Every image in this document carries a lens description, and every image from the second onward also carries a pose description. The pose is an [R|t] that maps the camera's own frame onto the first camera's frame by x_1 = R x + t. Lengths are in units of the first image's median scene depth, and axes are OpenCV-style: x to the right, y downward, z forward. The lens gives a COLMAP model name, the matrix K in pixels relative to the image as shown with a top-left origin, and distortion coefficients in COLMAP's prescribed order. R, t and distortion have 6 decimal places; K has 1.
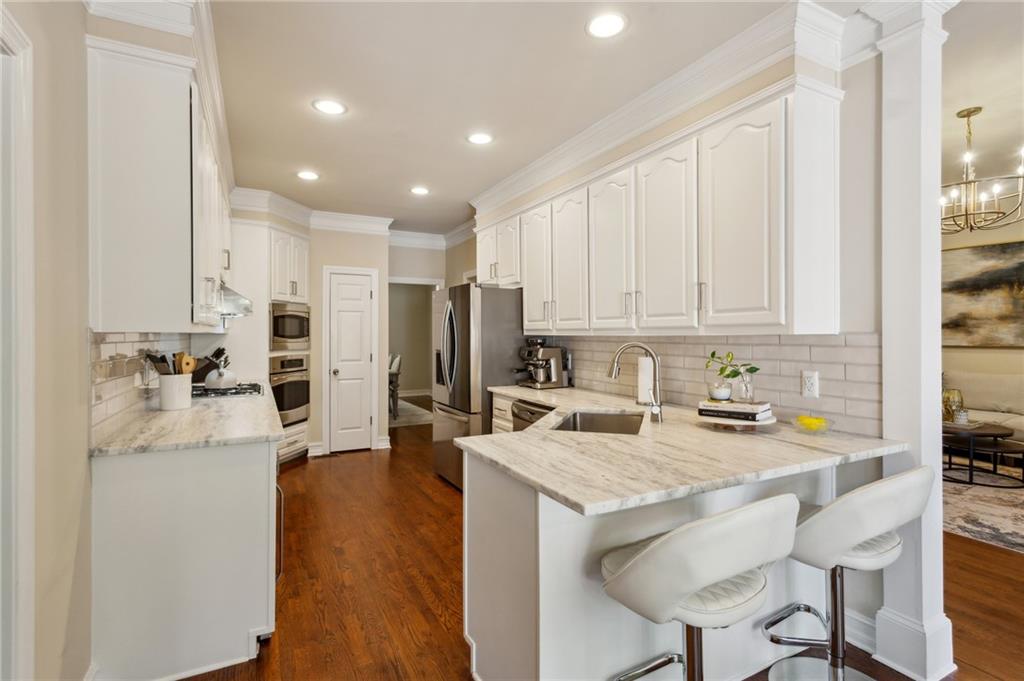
lens RADIAL K [[492.0, 0, 510.1], [0, 492.0, 333.1], [0, 0, 1]] dist [0.001202, 0.004015]
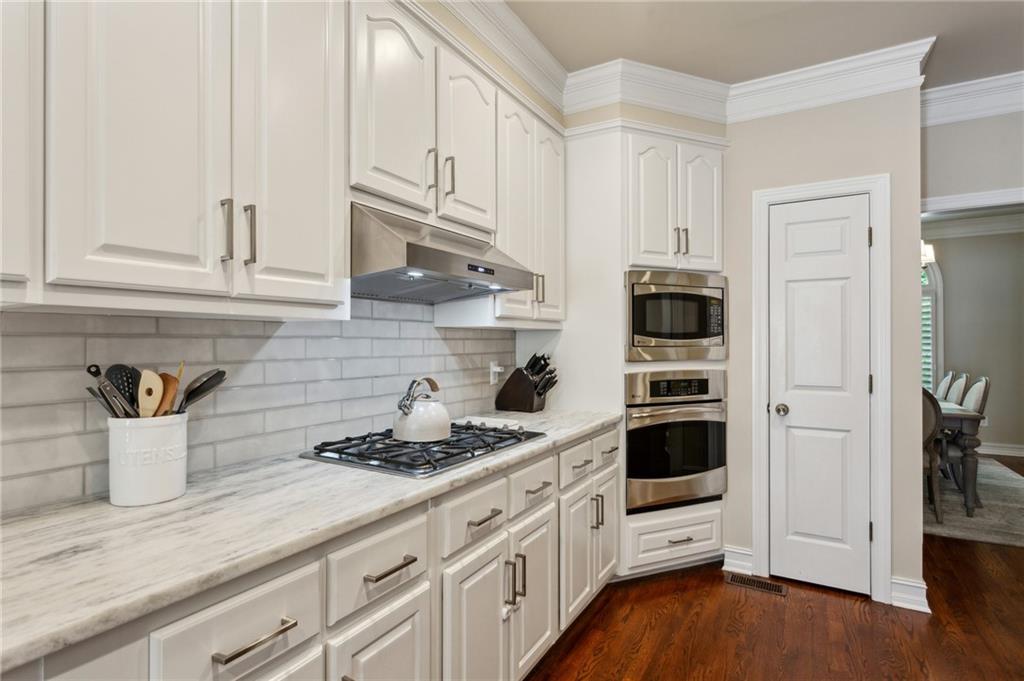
lens RADIAL K [[515.6, 0, 516.4], [0, 515.6, 339.8], [0, 0, 1]] dist [-0.000058, -0.000271]
pose [[0.542476, -0.005161, -0.840056, -0.079181], [0.005251, 0.999982, -0.002752, 0.012126], [0.840055, -0.002918, 0.542493, 0.545017]]
